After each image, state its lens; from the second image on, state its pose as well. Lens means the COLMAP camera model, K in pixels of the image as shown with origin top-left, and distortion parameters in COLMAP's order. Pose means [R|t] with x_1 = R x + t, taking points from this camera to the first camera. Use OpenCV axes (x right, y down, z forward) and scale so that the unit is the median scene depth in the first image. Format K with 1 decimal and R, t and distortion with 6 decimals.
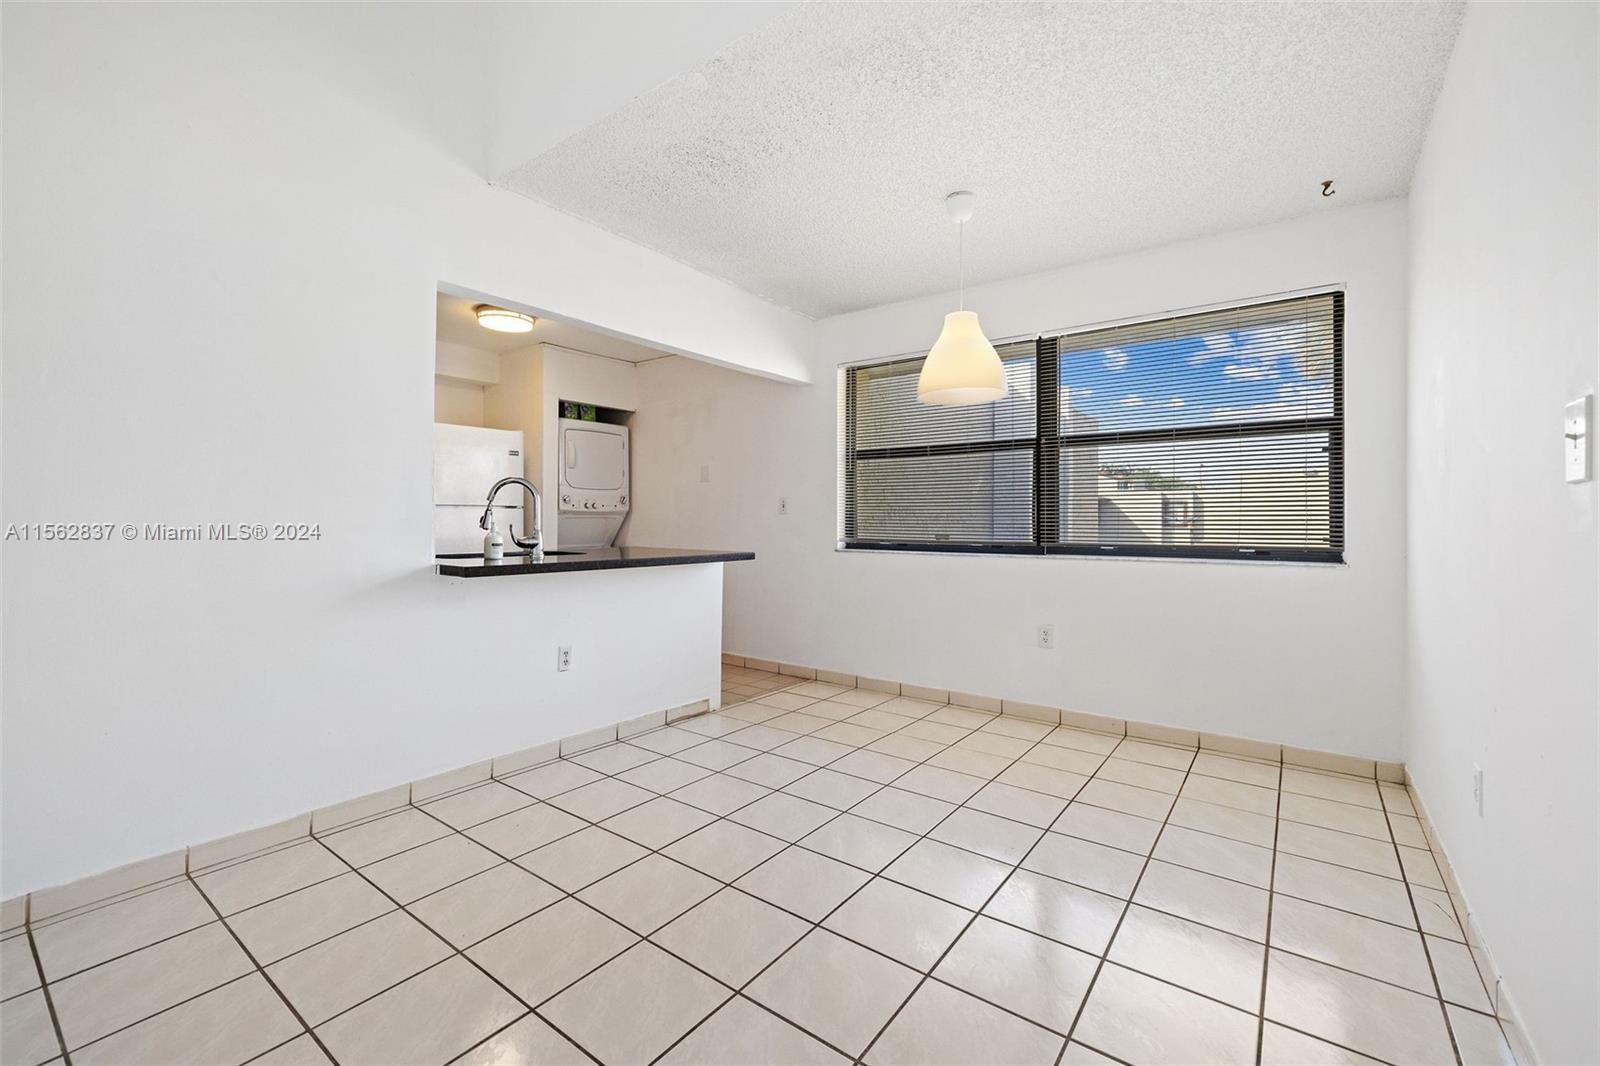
lens RADIAL K [[684.3, 0, 806.3], [0, 684.3, 518.6], [0, 0, 1]] dist [-0.004591, -0.000935]
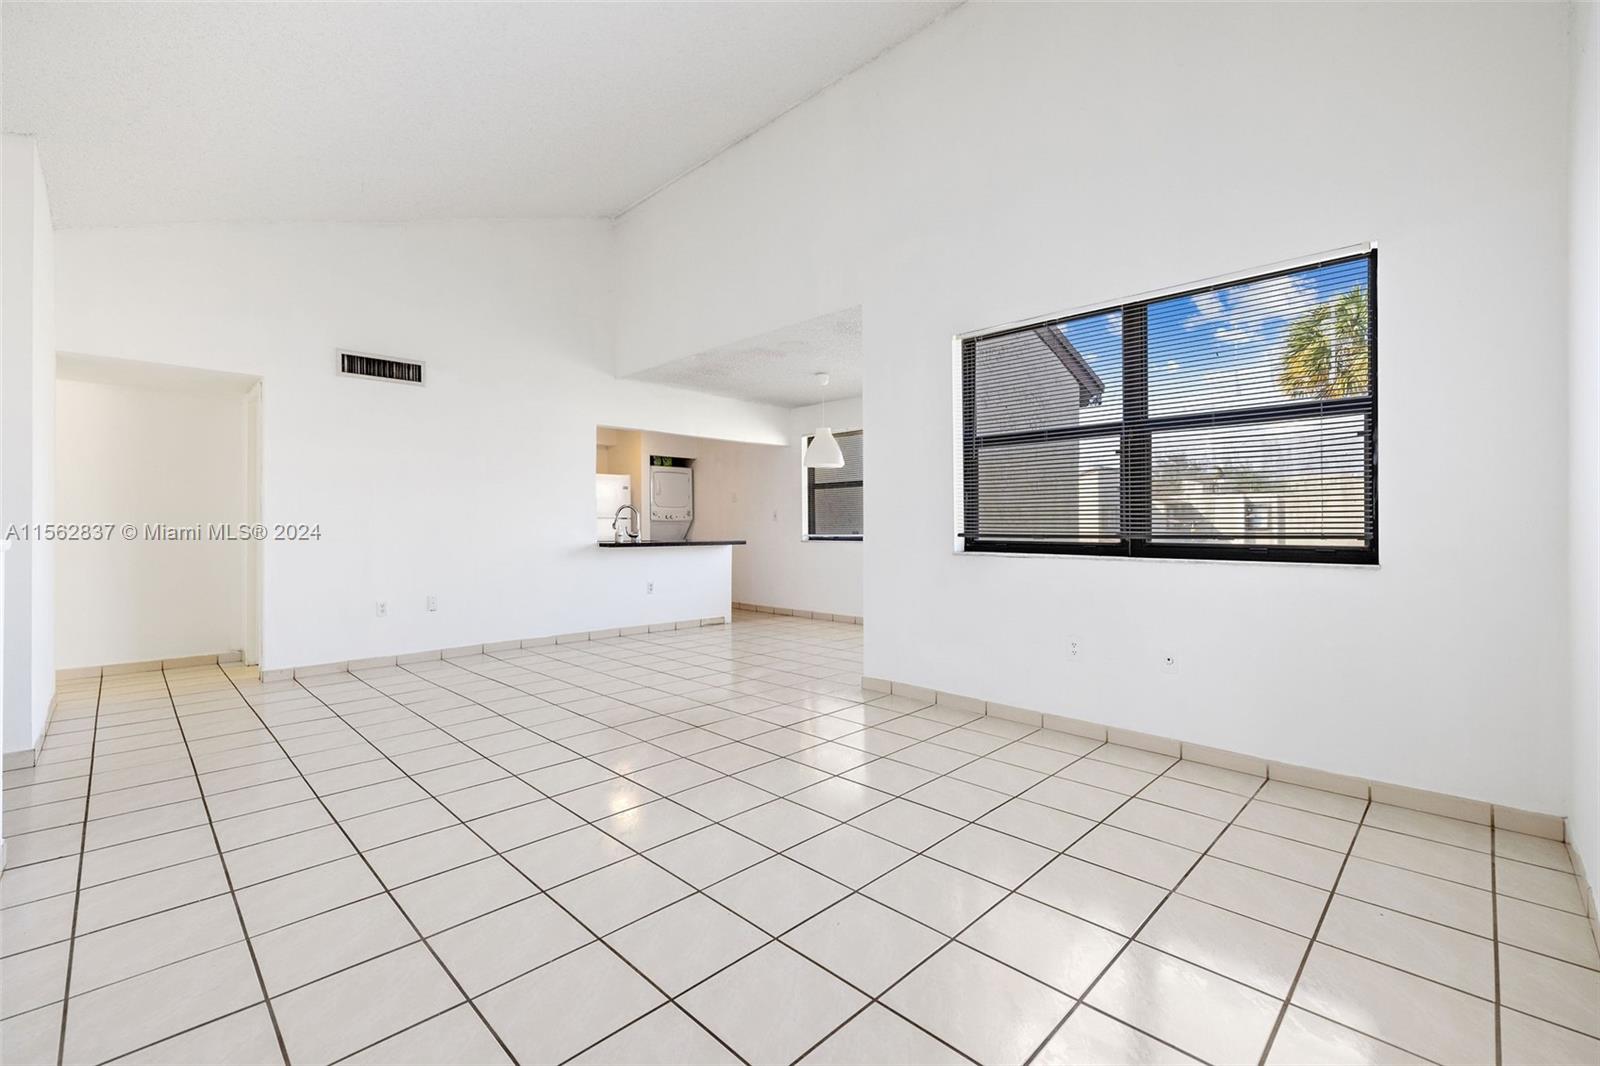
lens RADIAL K [[684.3, 0, 800.7], [0, 684.3, 535.2], [0, 0, 1]] dist [-0.004591, -0.000935]
pose [[0.989013, -0.007672, -0.147628, 0.267385], [0.009326, 0.999901, 0.010519, 0.011666], [0.147533, -0.011780, 0.988987, -0.653051]]
